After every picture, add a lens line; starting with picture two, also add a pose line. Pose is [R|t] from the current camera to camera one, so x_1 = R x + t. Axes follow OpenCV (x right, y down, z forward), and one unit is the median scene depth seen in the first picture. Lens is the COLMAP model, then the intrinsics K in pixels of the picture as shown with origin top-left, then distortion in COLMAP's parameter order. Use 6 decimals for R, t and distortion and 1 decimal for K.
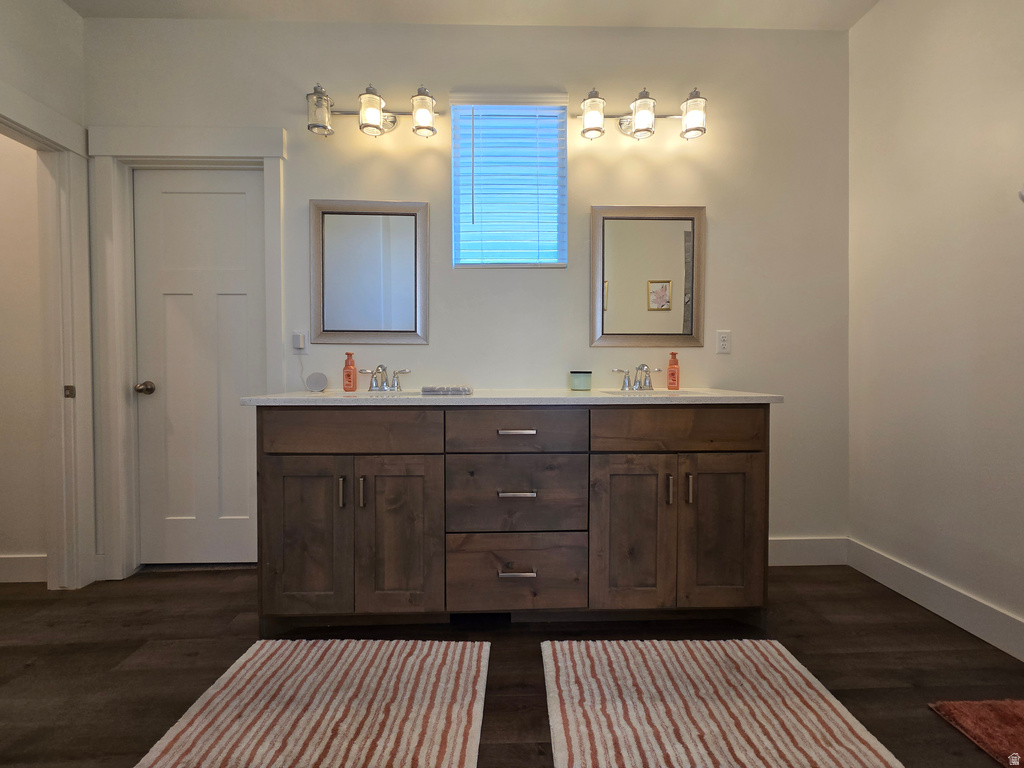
lens RADIAL K [[424.3, 0, 522.0], [0, 424.3, 378.5], [0, 0, 1]] dist [0.000527, 0.000077]
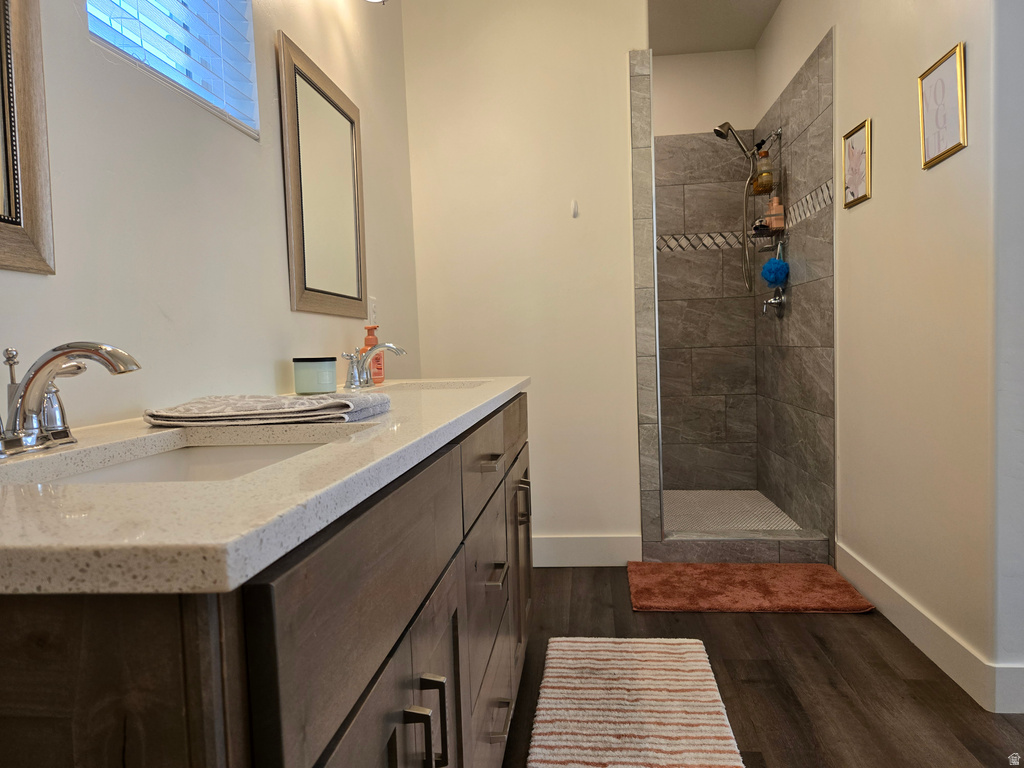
lens RADIAL K [[675.4, 0, 512.0], [0, 675.4, 384.0], [0, 0, 1]] dist [-0.028836, -0.001080]
pose [[0.128288, -0.052606, 0.990341, -0.842749], [0.047295, 0.997781, 0.046874, -0.015052], [-0.990609, 0.040825, 0.130491, 0.860004]]
